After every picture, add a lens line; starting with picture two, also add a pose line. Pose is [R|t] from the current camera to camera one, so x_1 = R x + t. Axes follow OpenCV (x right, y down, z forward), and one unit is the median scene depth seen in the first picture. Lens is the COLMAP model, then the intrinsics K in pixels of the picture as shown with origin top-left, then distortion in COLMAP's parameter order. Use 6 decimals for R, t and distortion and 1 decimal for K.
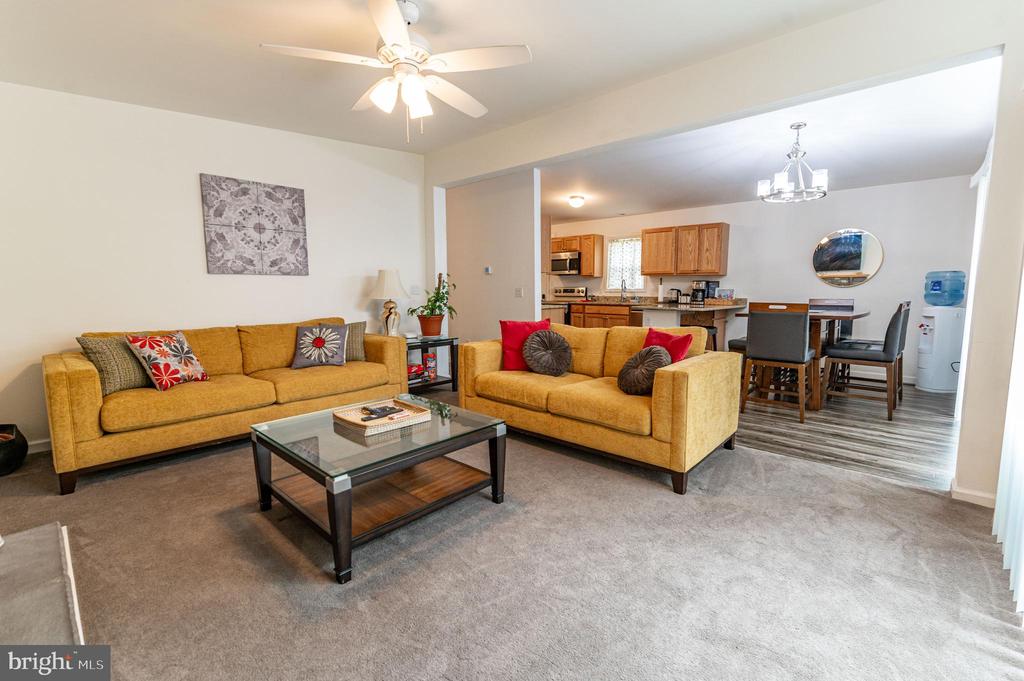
lens RADIAL K [[443.3, 0, 516.7], [0, 443.3, 339.2], [0, 0, 1]] dist [0.000266, -0.000001]
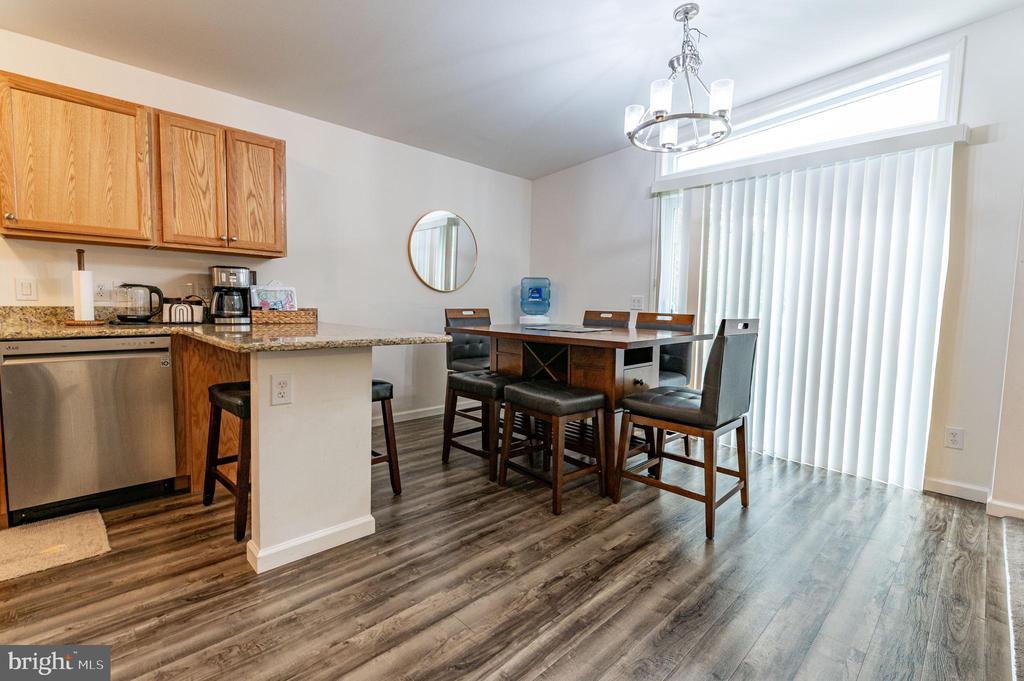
lens RADIAL K [[461.7, 0, 548.6], [0, 461.7, 328.2], [0, 0, 1]] dist [0.003177, 0.001448]
pose [[0.028949, -0.057015, 0.997954, -0.010635], [0.090471, 0.994424, 0.054189, -0.069728], [-0.995478, 0.088717, 0.033946, 0.676825]]
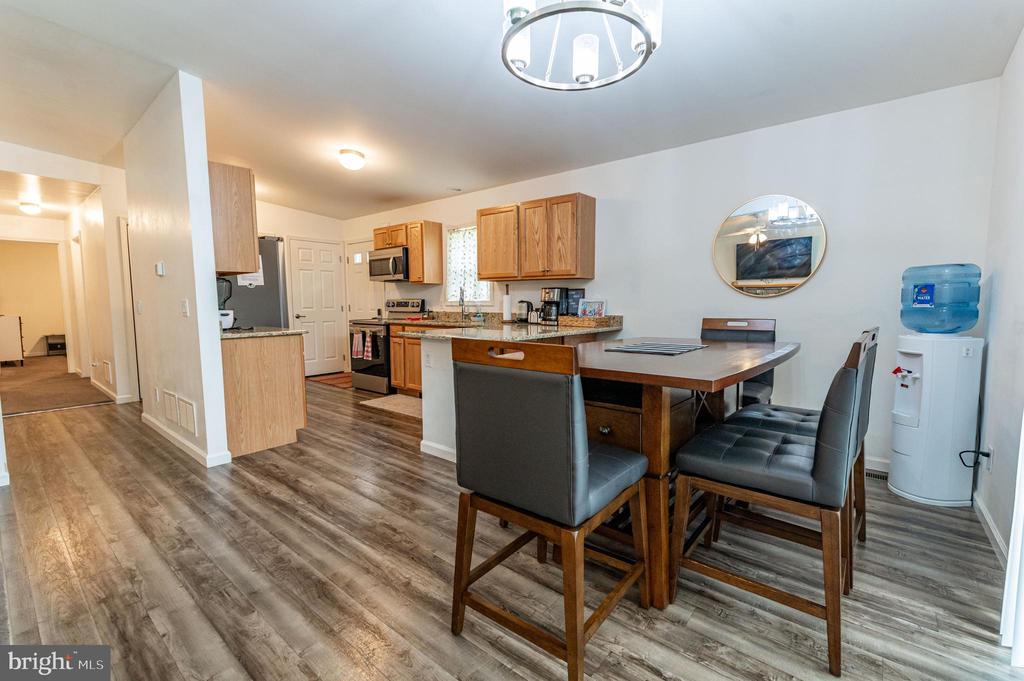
lens RADIAL K [[443.3, 0, 516.1], [0, 443.3, 343.1], [0, 0, 1]] dist [0.000266, -0.000001]
pose [[0.998668, -0.006556, 0.051169, 0.319502], [0.007565, 0.999780, -0.019546, -0.040459], [-0.051030, 0.019907, 0.998499, 0.365130]]
